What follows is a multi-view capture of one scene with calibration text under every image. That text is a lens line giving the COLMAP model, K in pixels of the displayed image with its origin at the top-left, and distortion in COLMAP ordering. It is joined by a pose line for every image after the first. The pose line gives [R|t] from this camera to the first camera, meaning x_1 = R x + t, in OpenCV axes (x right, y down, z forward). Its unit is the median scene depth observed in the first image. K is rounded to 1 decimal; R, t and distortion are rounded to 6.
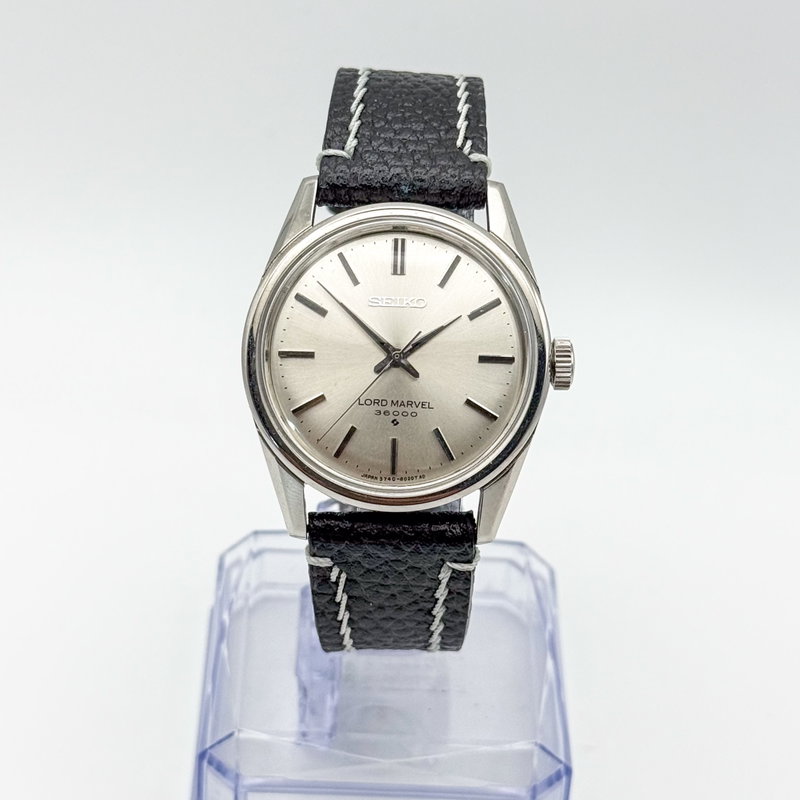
lens RADIAL K [[2173.8, 0, 400.0], [0, 2173.8, 400.0], [0, 0, 1]] dist [-0.065370, -0.956328]
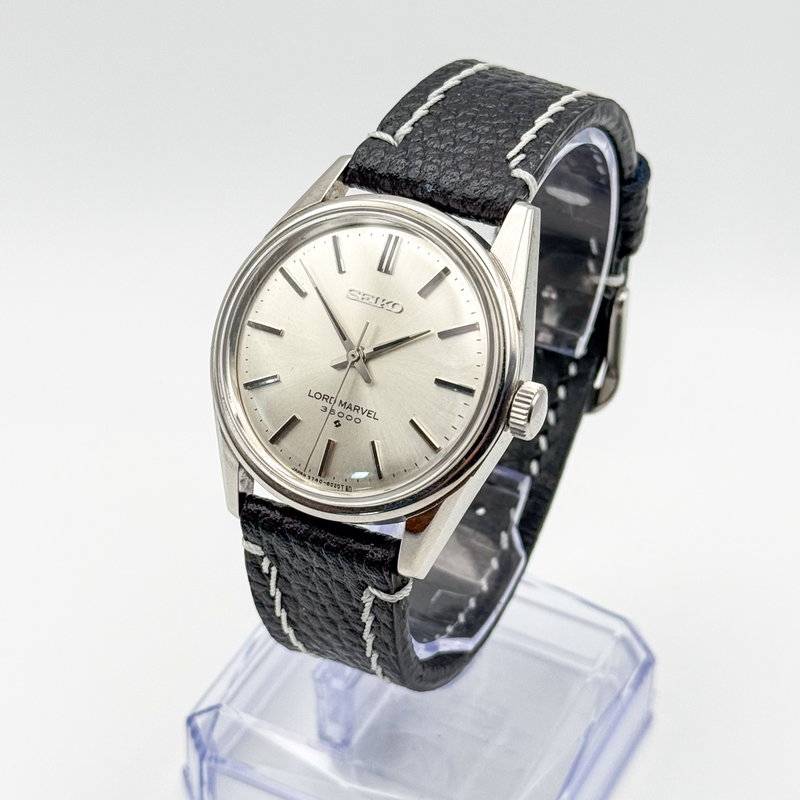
lens RADIAL K [[2173.8, 0, 400.0], [0, 2173.8, 400.0], [0, 0, 1]] dist [-0.065370, -0.956328]
pose [[0.891391, 0.253971, -0.375395, 0.364193], [-0.258721, 0.965179, 0.038640, -0.042012], [0.372137, 0.062679, 0.926059, 0.137615]]
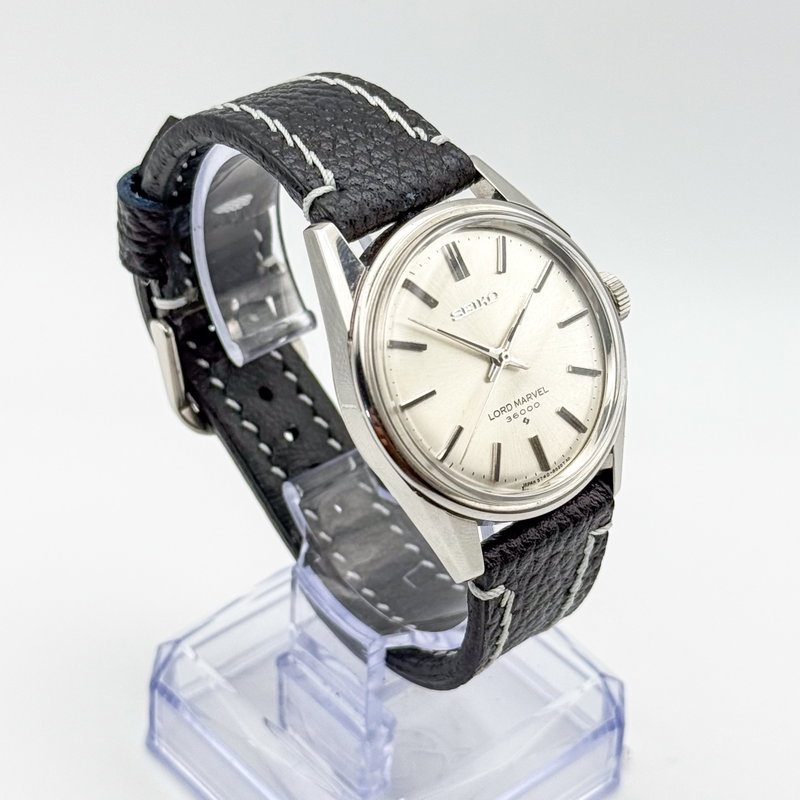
lens RADIAL K [[2173.8, 0, 400.0], [0, 2173.8, 400.0], [0, 0, 1]] dist [-0.065370, -0.956328]
pose [[0.757540, -0.421174, 0.498744, -0.506555], [0.402722, 0.902828, 0.150717, -0.161022], [-0.513759, 0.086681, 0.853545, 0.208317]]
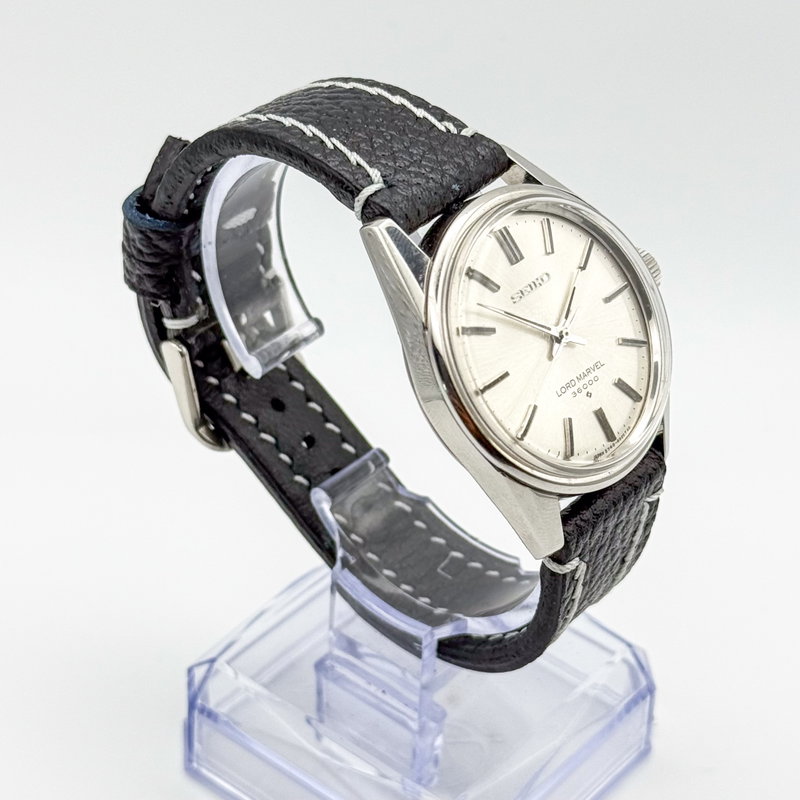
lens RADIAL K [[2173.8, 0, 400.0], [0, 2173.8, 400.0], [0, 0, 1]] dist [-0.065370, -0.956328]
pose [[0.638183, -0.479708, 0.602165, -0.636756], [0.467833, 0.862813, 0.191534, -0.211509], [-0.611436, 0.159479, 0.775056, 0.285477]]
